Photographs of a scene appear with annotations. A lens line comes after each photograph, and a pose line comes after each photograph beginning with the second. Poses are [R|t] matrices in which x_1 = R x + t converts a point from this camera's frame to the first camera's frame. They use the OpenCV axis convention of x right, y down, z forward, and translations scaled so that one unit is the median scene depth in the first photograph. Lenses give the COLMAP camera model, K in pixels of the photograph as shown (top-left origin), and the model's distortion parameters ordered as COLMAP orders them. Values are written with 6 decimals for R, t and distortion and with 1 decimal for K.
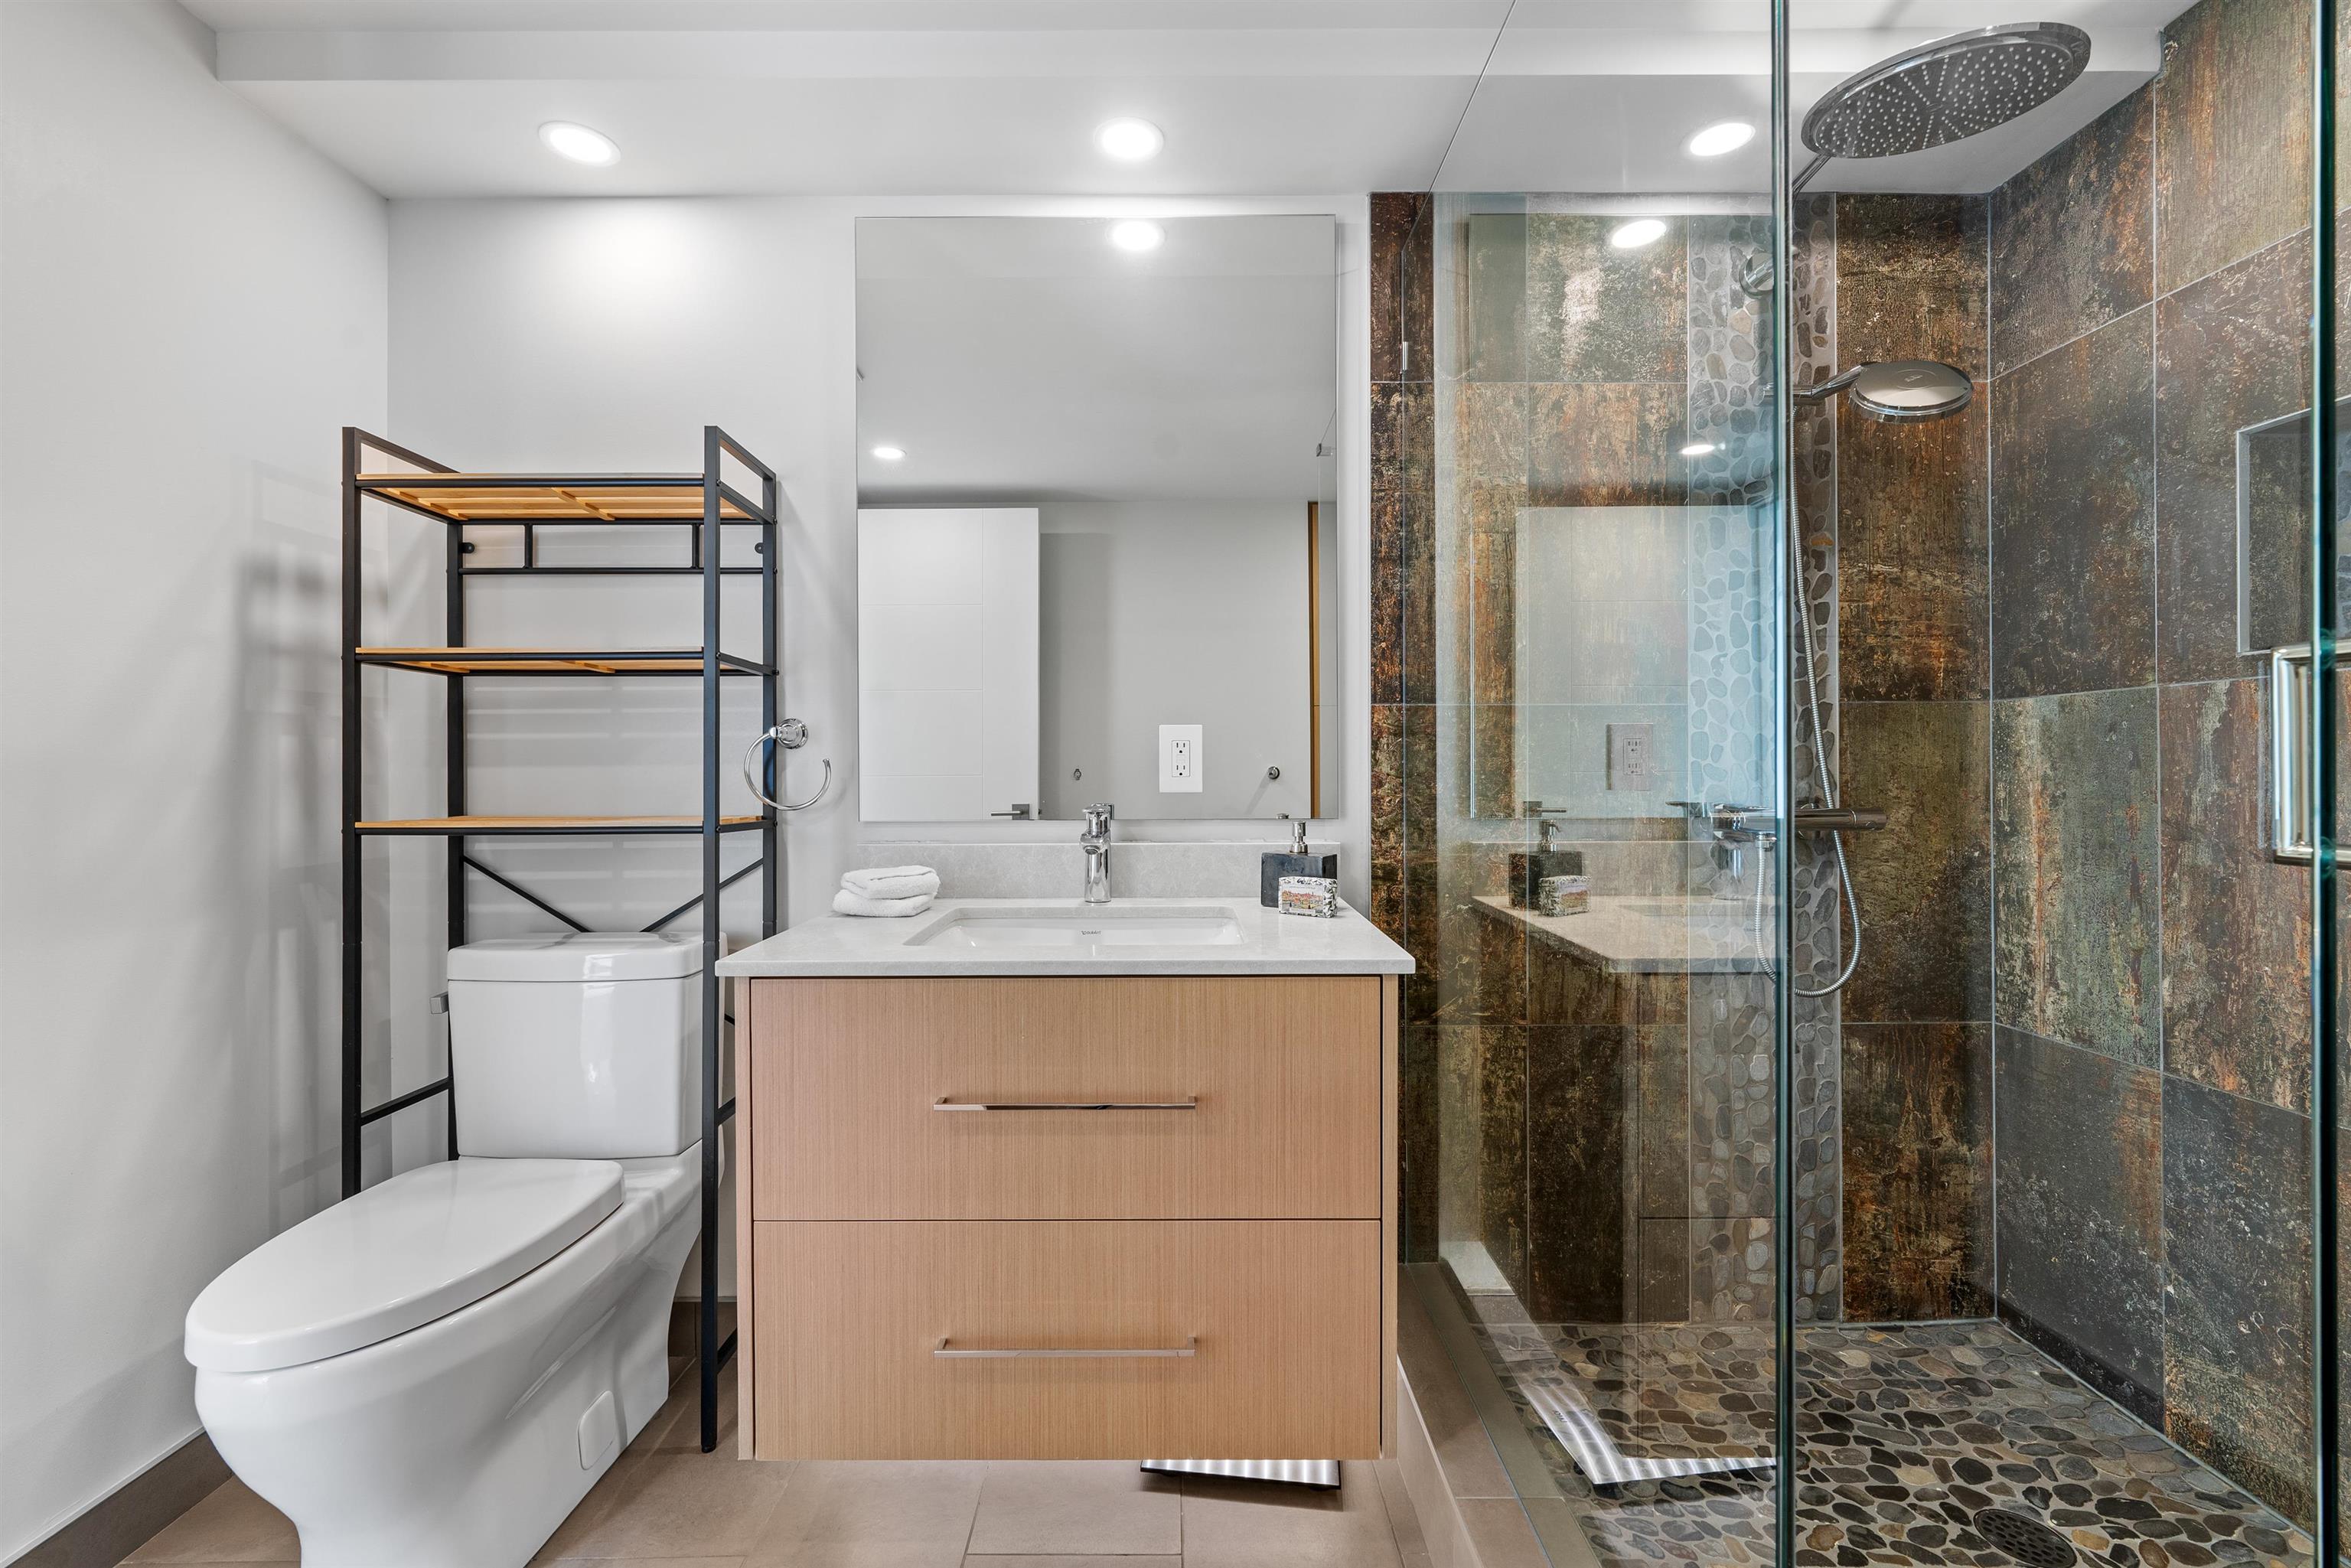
lens RADIAL K [[950.3, 0, 1173.9], [0, 950.3, 773.5], [0, 0, 1]] dist [0.000602, -0.000065]
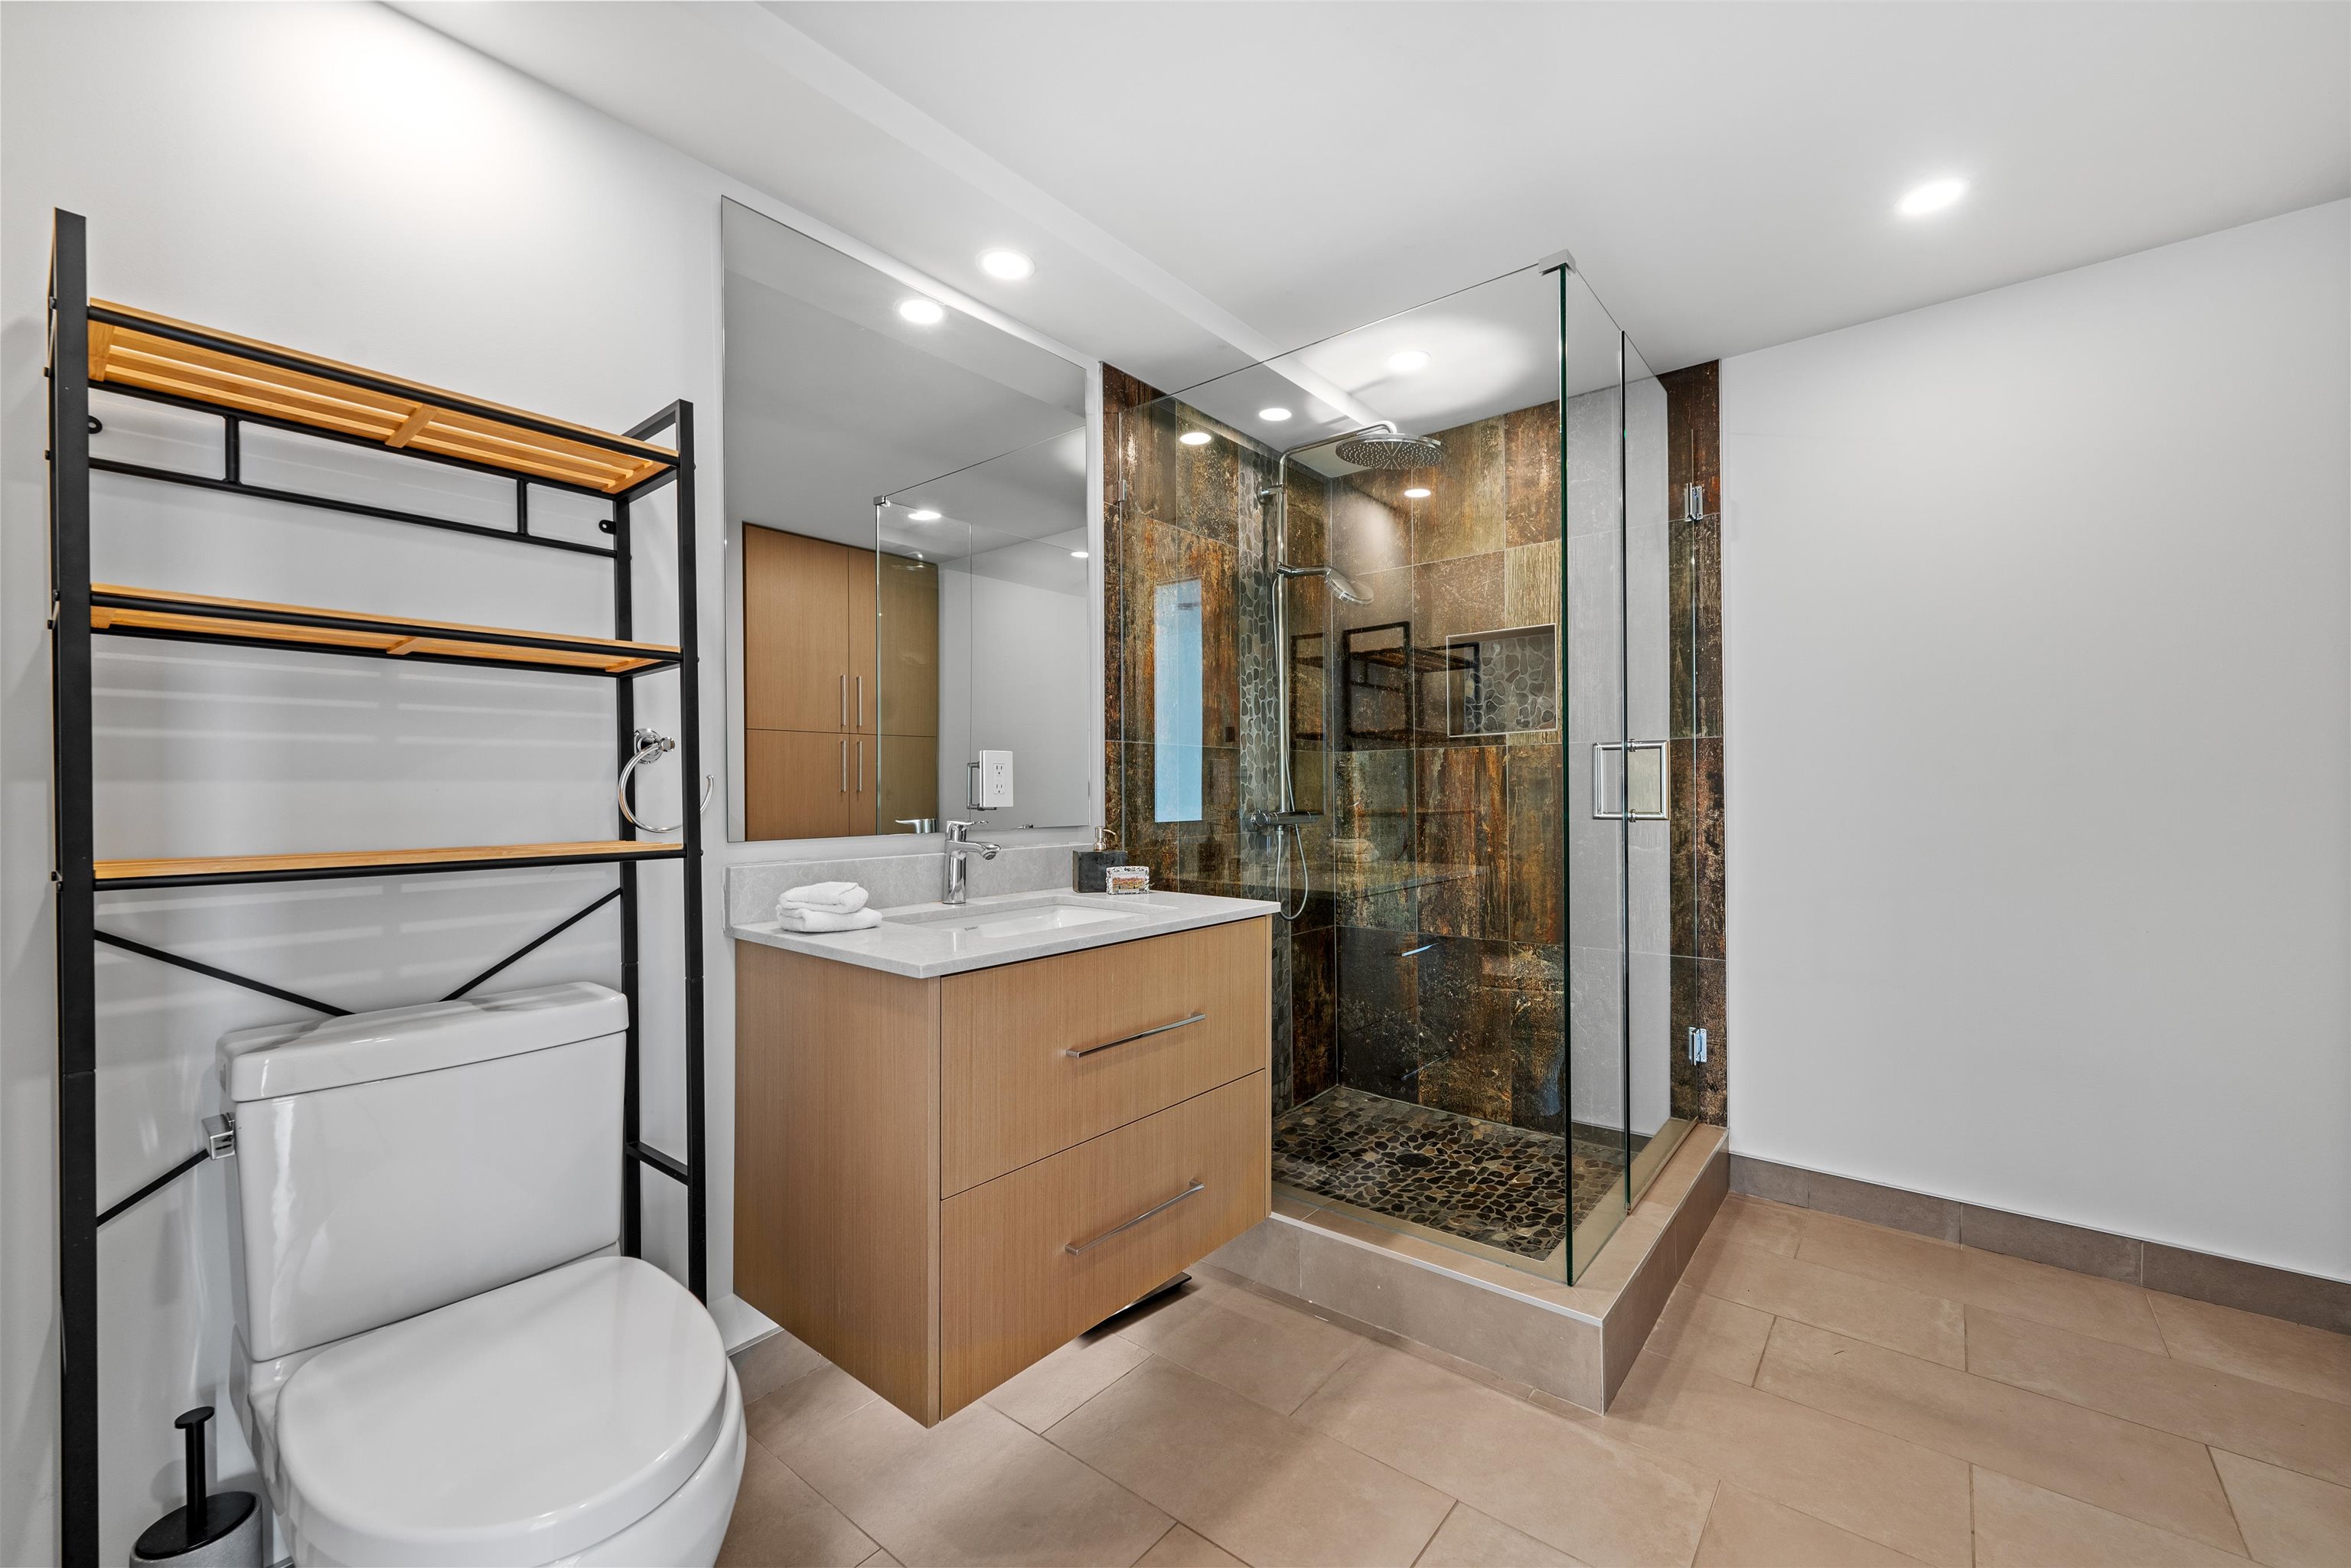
lens RADIAL K [[950.3, 0, 1164.4], [0, 950.3, 793.2], [0, 0, 1]] dist [0.000602, -0.000065]
pose [[0.636257, -0.001751, 0.771475, -0.804698], [0.005033, 0.999986, -0.001881, 0.005721], [-0.771461, 0.005080, 0.636256, 0.077982]]
